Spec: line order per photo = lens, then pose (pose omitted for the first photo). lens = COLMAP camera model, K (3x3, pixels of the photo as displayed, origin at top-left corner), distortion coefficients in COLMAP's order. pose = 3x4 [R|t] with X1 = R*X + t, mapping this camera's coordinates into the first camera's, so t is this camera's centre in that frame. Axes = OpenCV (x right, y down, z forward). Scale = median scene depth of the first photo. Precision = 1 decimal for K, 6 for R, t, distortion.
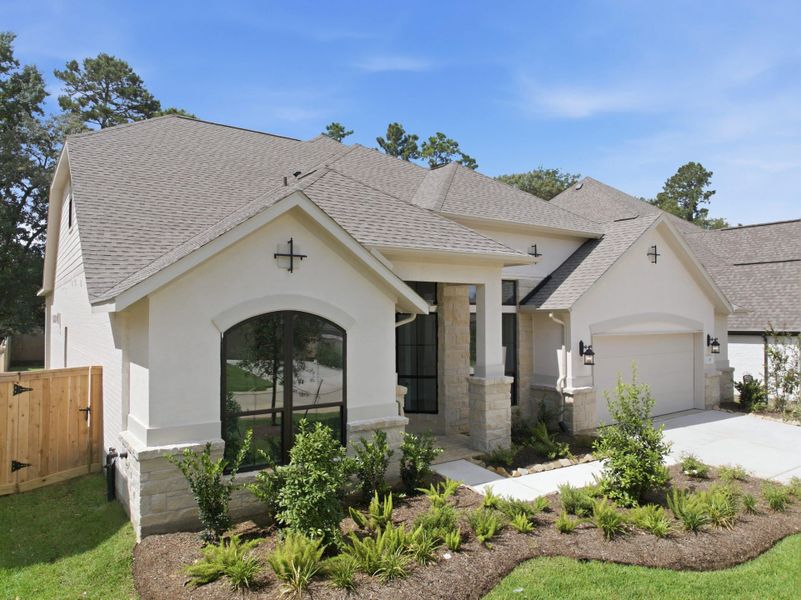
lens RADIAL K [[564.6, 0, 402.1], [0, 564.6, 299.8], [0, 0, 1]] dist [-0.029989, -0.004477]
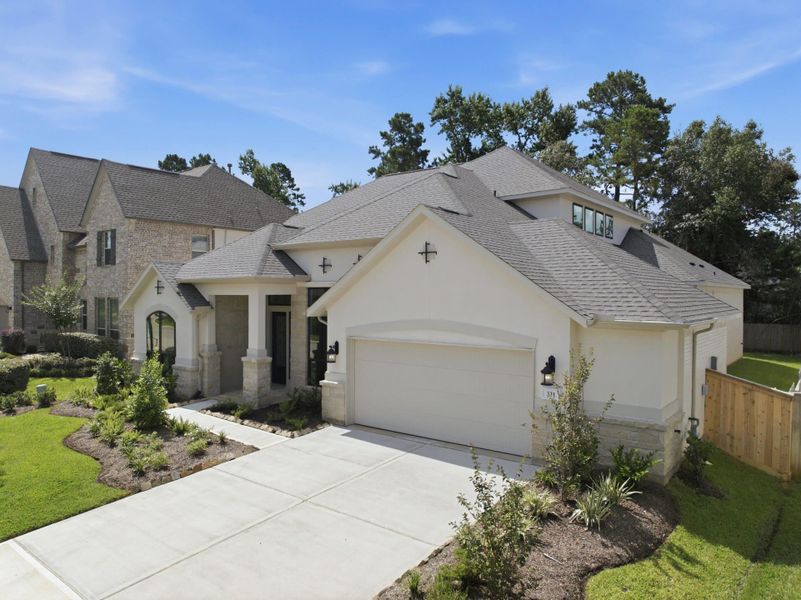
lens RADIAL K [[564.6, 0, 401.5], [0, 564.6, 298.5], [0, 0, 1]] dist [-0.029989, -0.004477]
pose [[0.290258, 0.008276, -0.956913, 1.155257], [0.023606, 0.999596, 0.015806, -0.022030], [0.956657, -0.027177, 0.289946, 0.642581]]
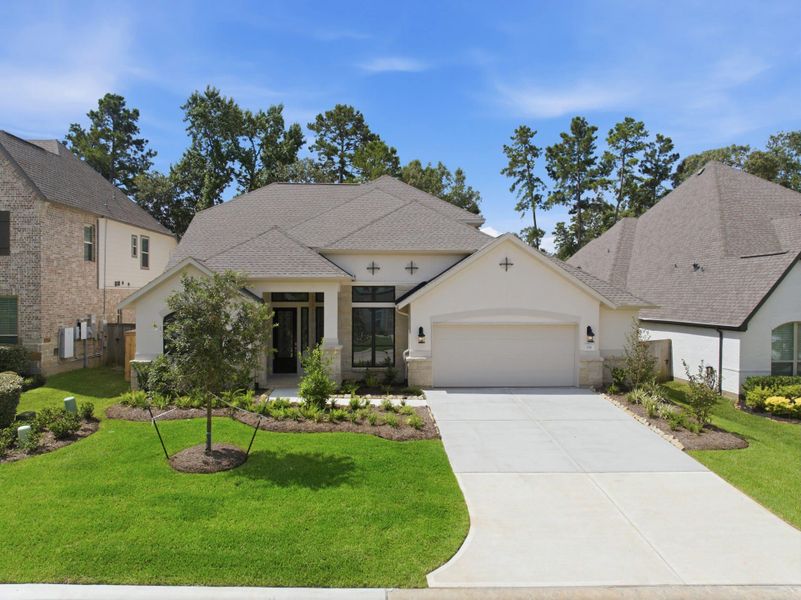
lens RADIAL K [[564.6, 0, 398.7], [0, 564.6, 299.2], [0, 0, 1]] dist [-0.029989, -0.004477]
pose [[0.842235, 0.008350, -0.539046, 0.864532], [0.011880, 0.999350, 0.034043, -0.042080], [0.538980, -0.035076, 0.841588, -0.232510]]
